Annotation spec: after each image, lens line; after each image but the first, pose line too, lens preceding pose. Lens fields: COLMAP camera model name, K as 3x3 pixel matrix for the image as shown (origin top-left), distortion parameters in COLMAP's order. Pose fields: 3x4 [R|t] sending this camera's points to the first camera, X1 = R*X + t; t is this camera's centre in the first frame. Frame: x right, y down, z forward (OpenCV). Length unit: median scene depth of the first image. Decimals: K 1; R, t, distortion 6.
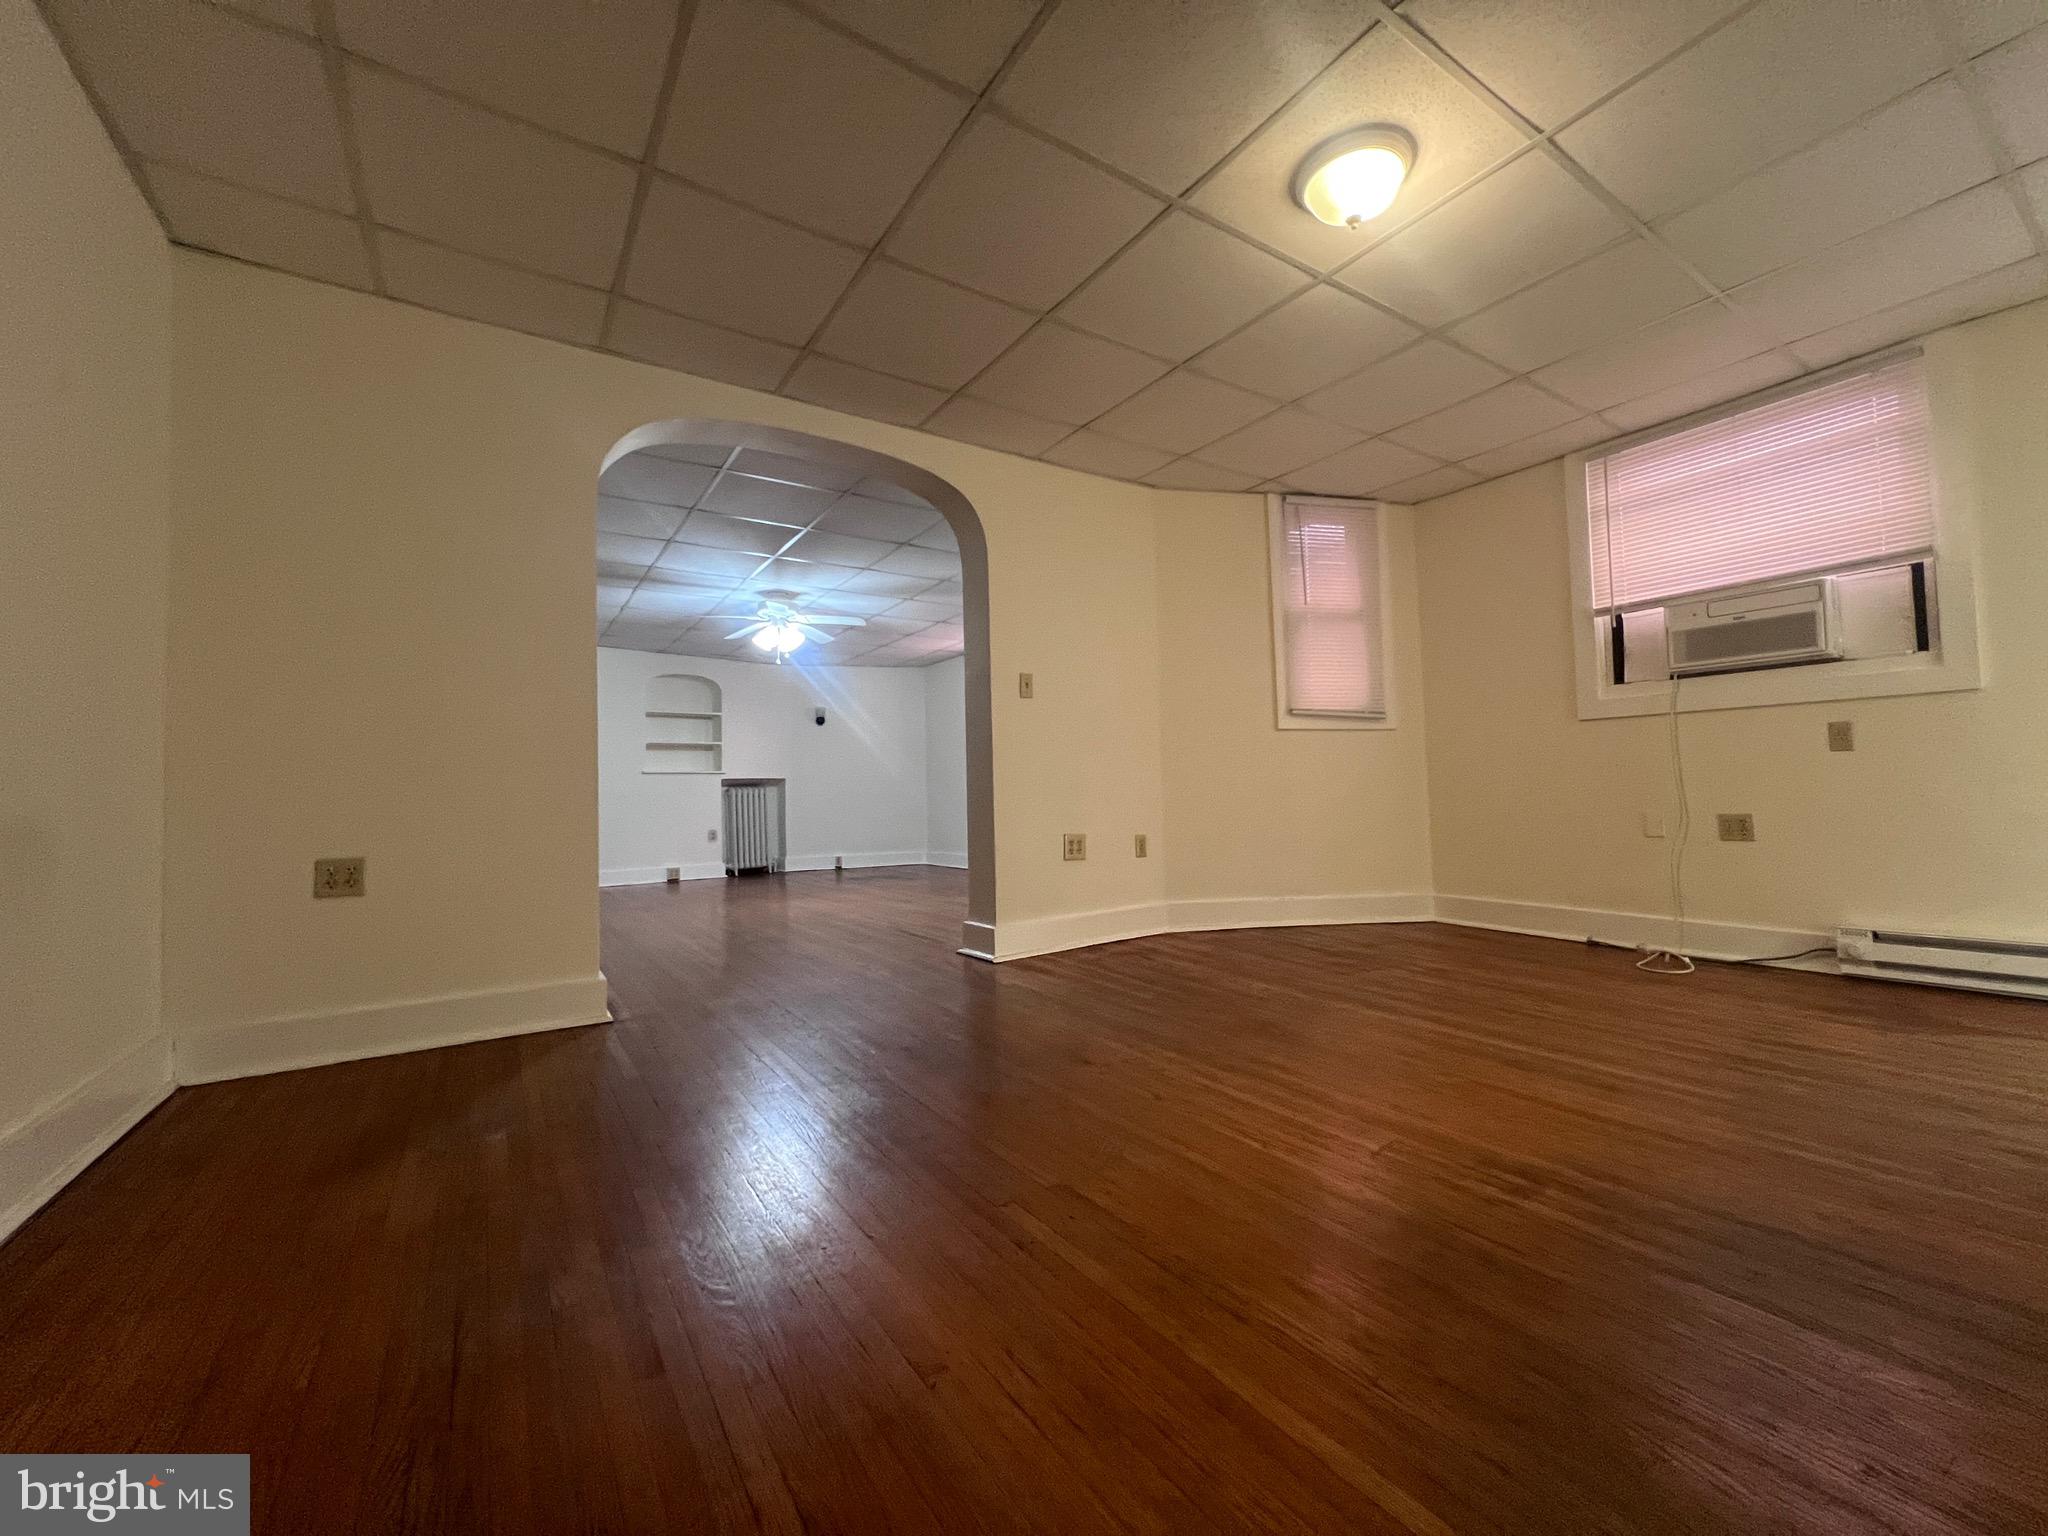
lens RADIAL K [[816.7, 0, 1017.3], [0, 816.7, 769.4], [0, 0, 1]] dist [0.000134, -0.000166]
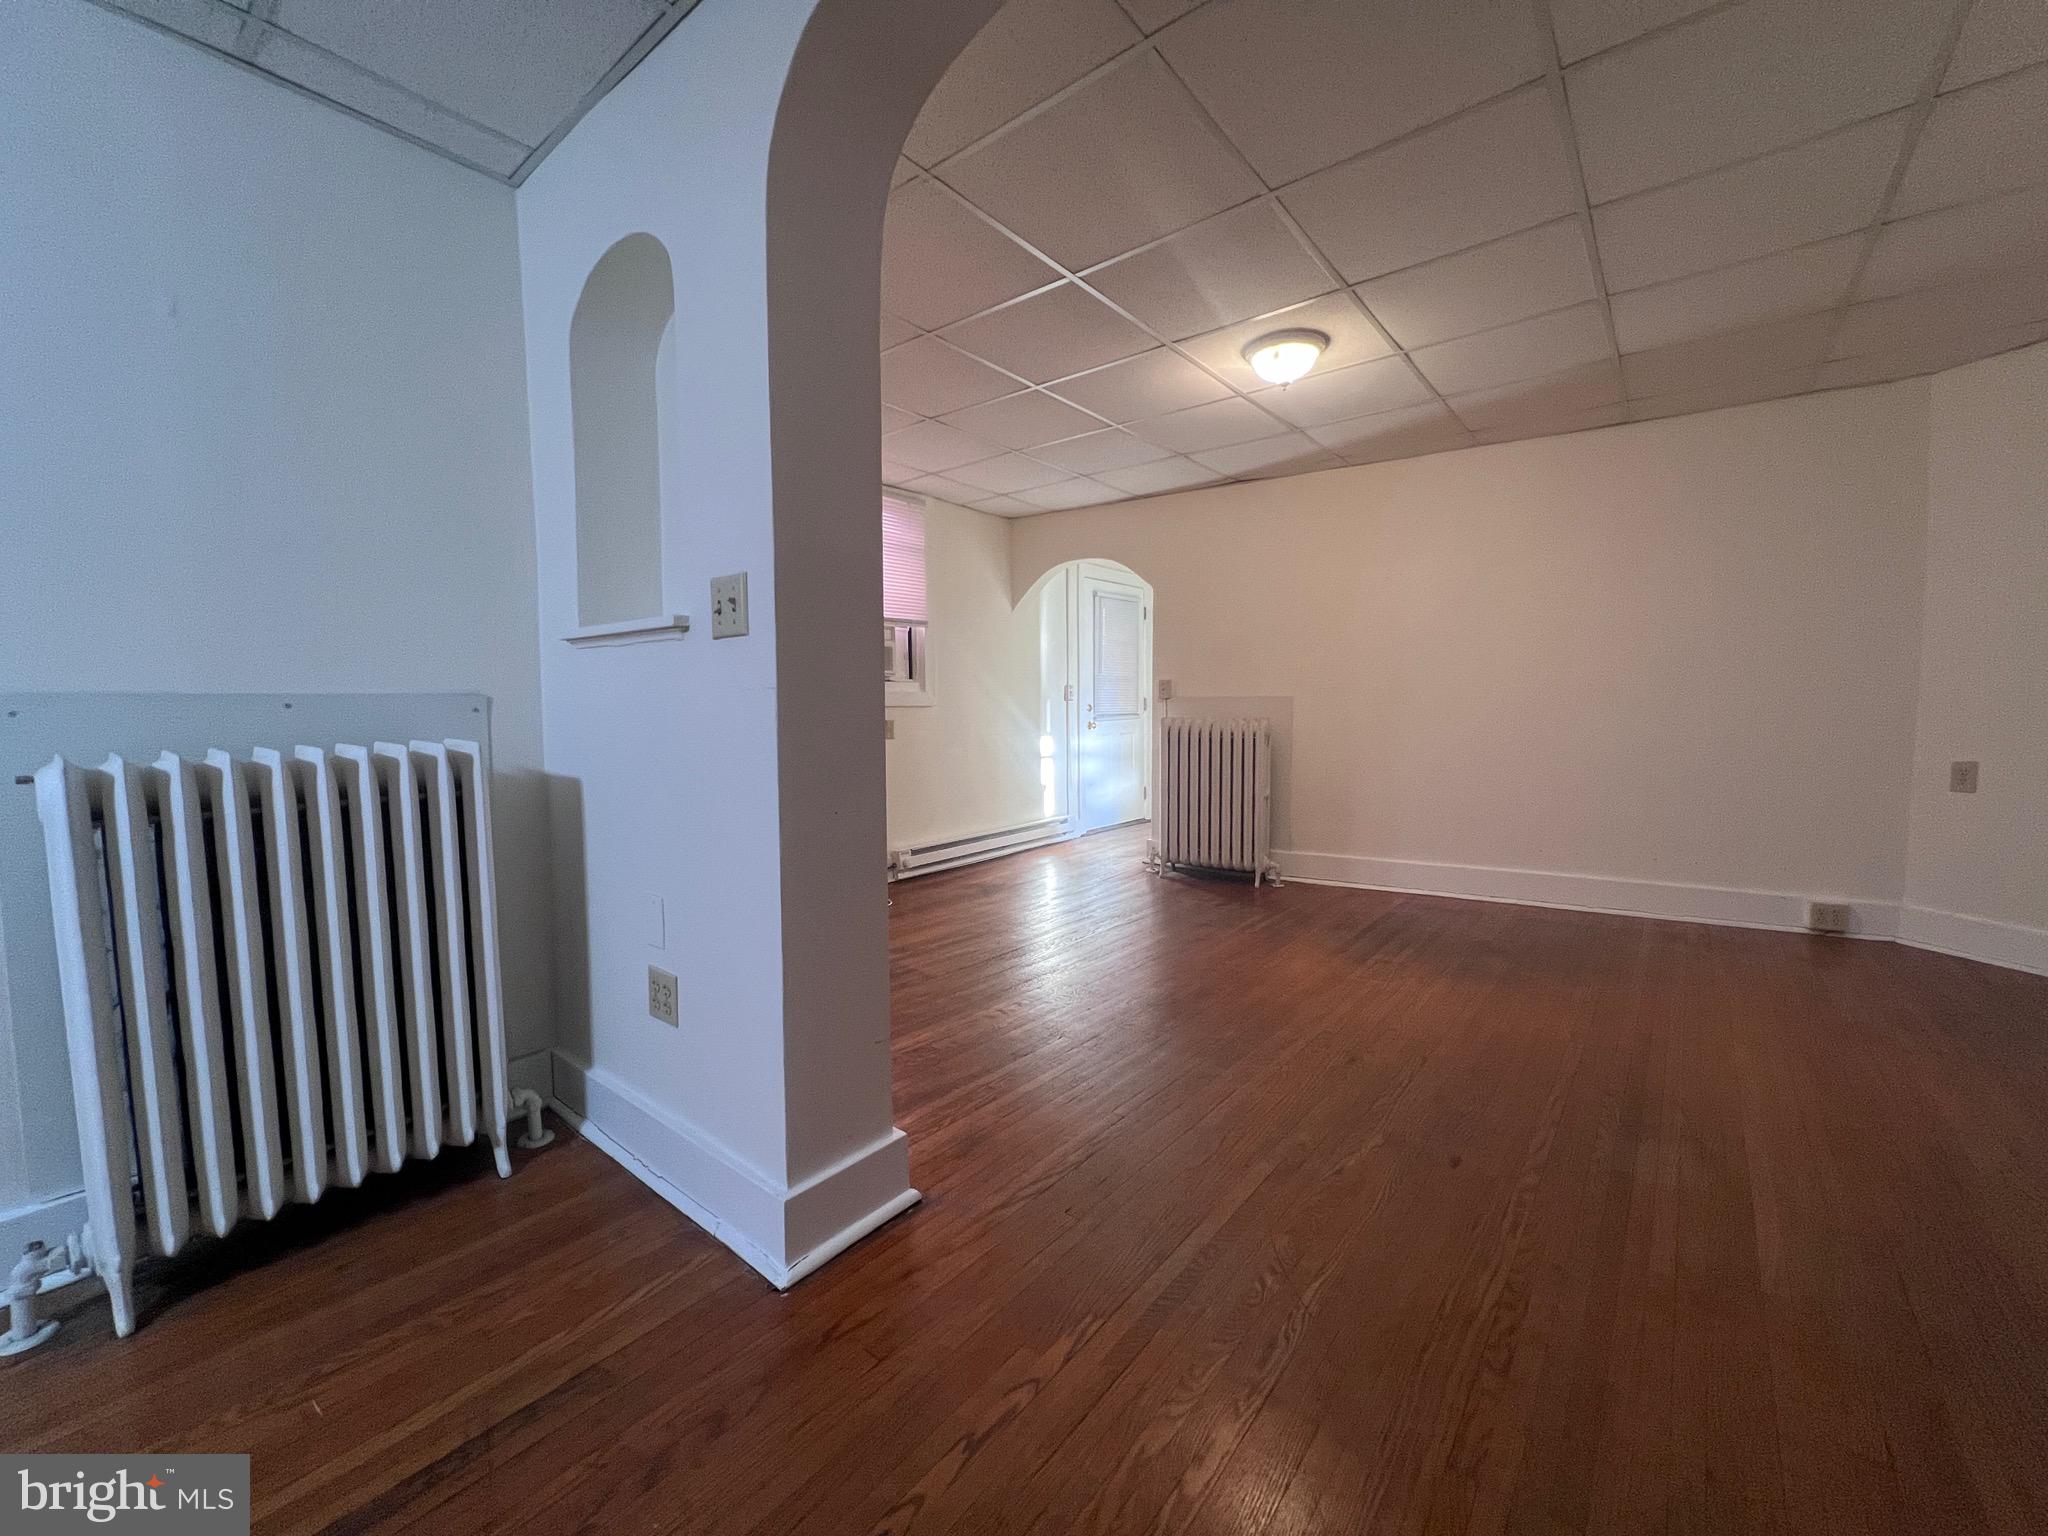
lens RADIAL K [[816.7, 0, 1023.2], [0, 816.7, 772.4], [0, 0, 1]] dist [0.000134, -0.000166]
pose [[-0.305070, -0.050379, 0.950996, -0.268527], [-0.017882, 0.998727, 0.047171, -0.018204], [-0.952162, -0.002615, -0.305582, 0.599696]]
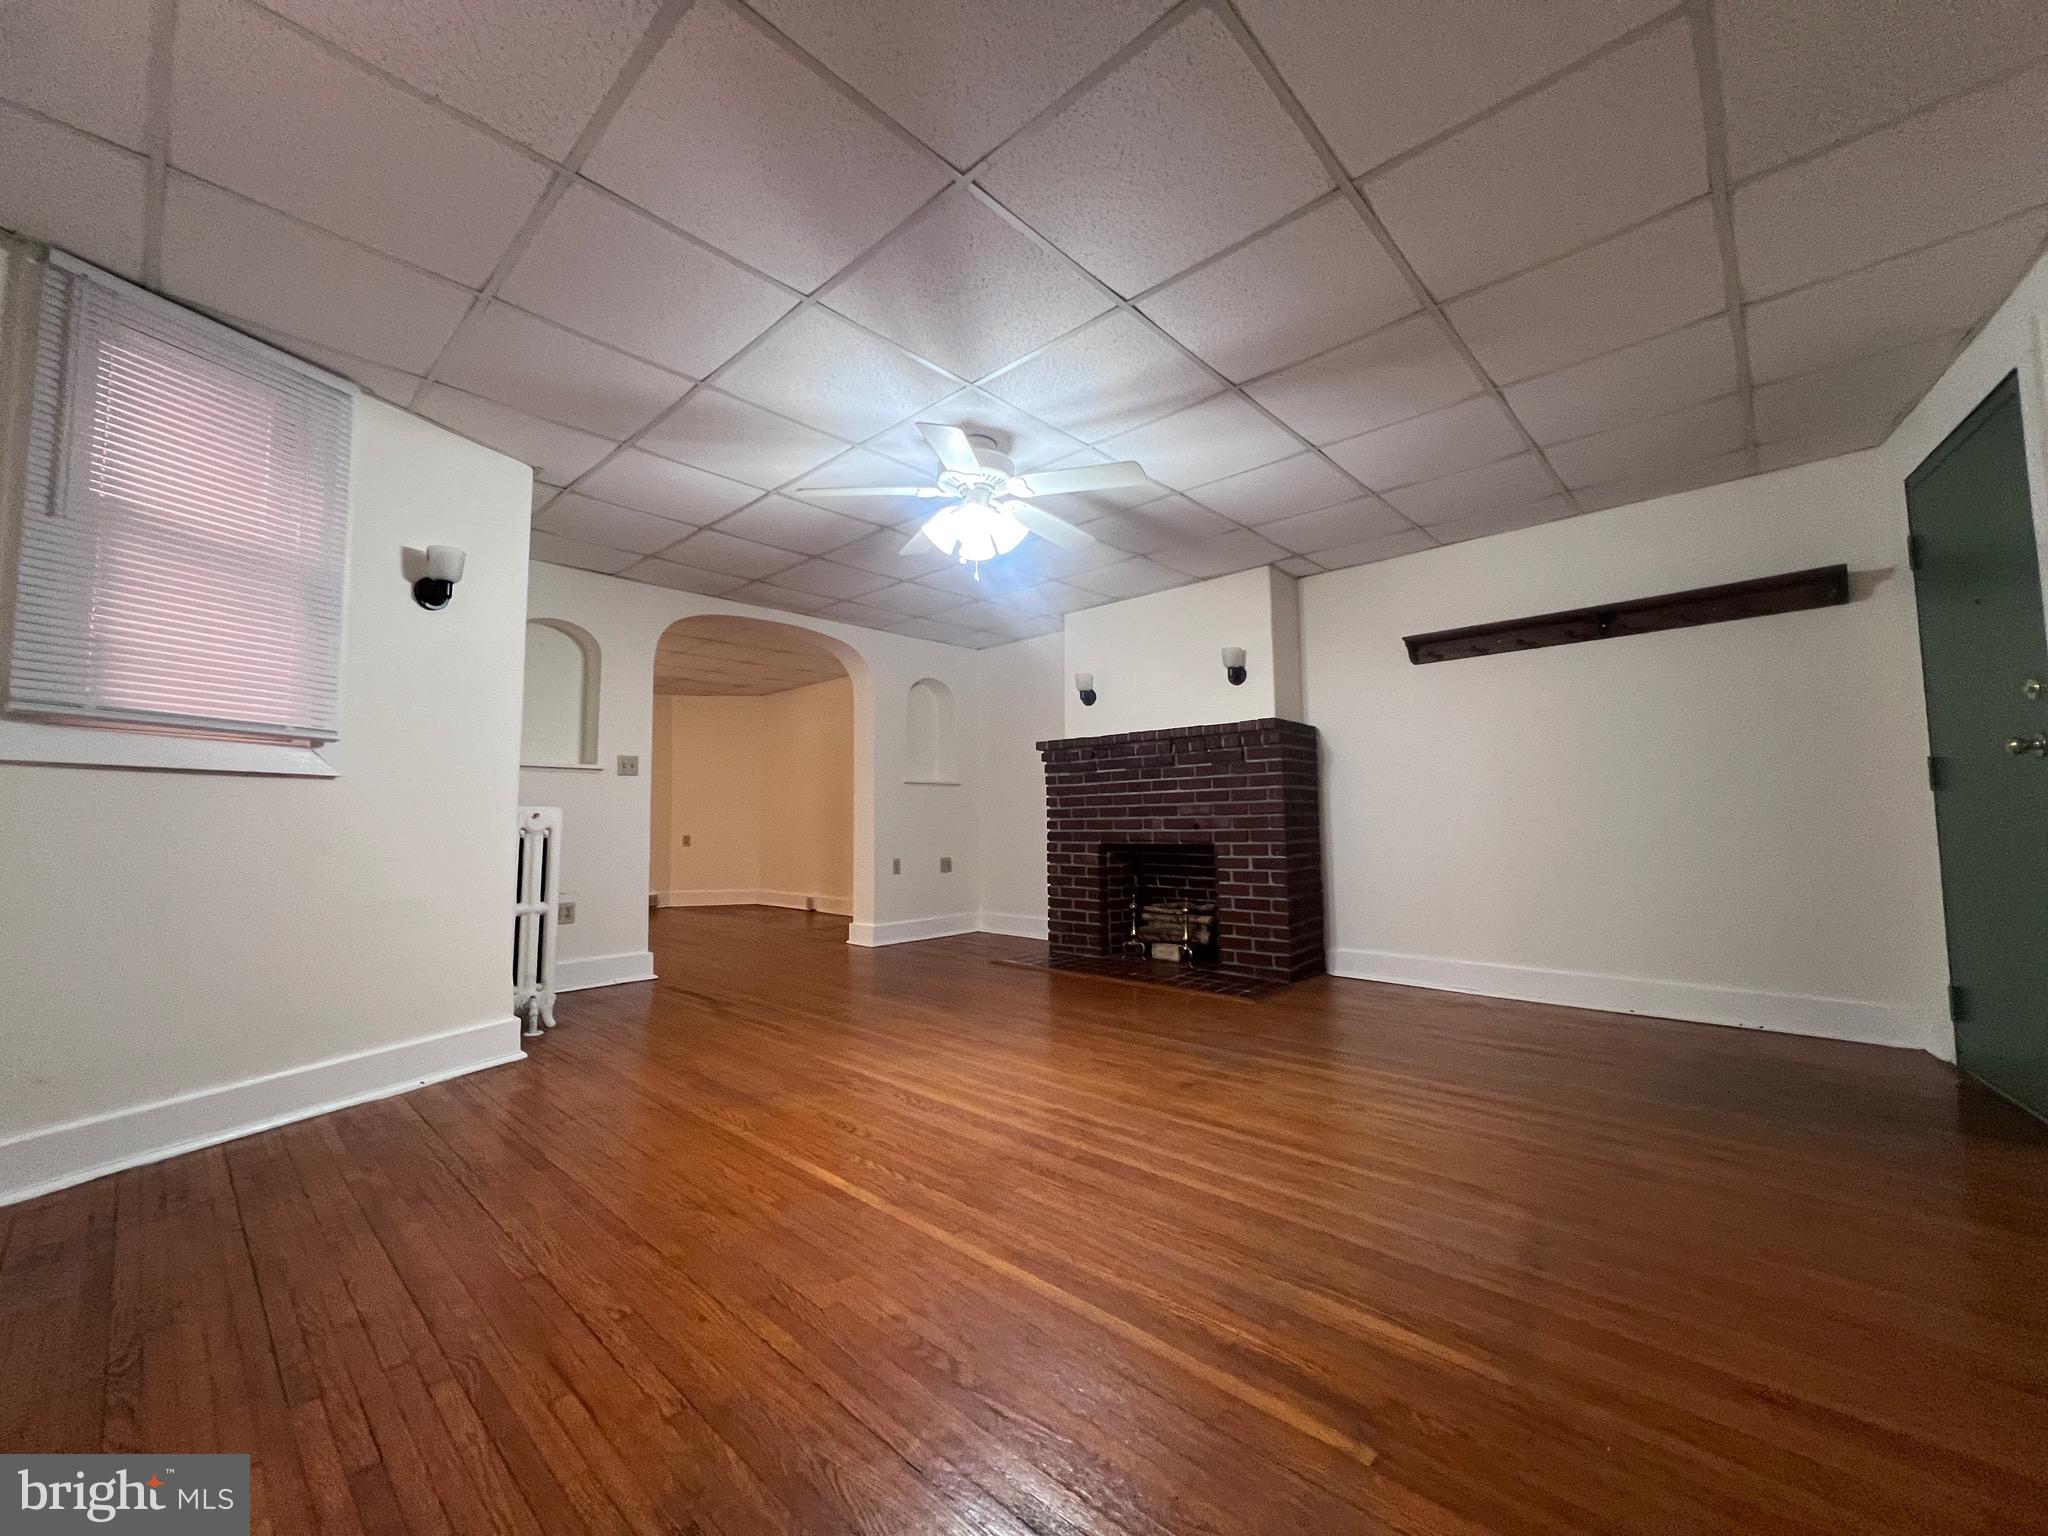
lens RADIAL K [[816.7, 0, 1015.8], [0, 816.7, 767.9], [0, 0, 1]] dist [0.000134, -0.000166]
pose [[-0.972223, 0.017645, -0.233390, -0.184023], [0.041449, 0.994374, -0.097484, 0.032559], [0.230357, -0.104450, -0.967484, 1.376778]]
